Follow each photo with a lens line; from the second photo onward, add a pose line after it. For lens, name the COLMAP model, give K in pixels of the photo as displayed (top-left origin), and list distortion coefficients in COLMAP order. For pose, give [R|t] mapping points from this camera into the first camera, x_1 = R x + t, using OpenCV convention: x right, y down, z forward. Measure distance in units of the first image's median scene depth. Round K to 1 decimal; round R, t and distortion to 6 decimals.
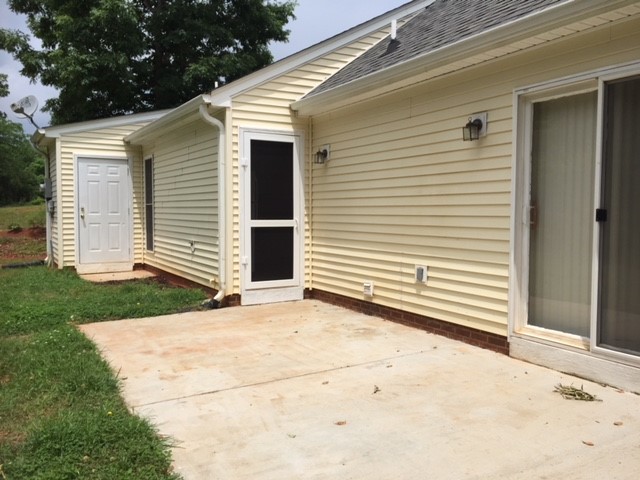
lens RADIAL K [[546.0, 0, 320.3], [0, 546.0, 237.2], [0, 0, 1]] dist [0.020223, 0.000454]
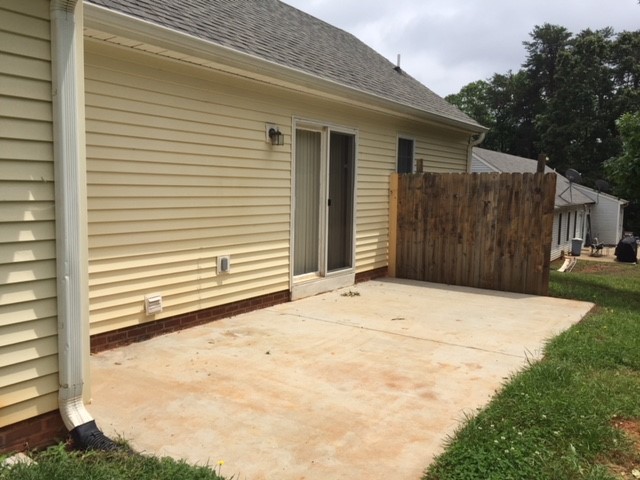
lens RADIAL K [[546.0, 0, 320.0], [0, 546.0, 242.6], [0, 0, 1]] dist [0.020223, 0.000454]
pose [[-0.424643, -0.087410, 0.901131, -0.944268], [0.040243, 0.992522, 0.115239, -0.097096], [-0.904466, 0.085199, -0.417950, 1.477768]]
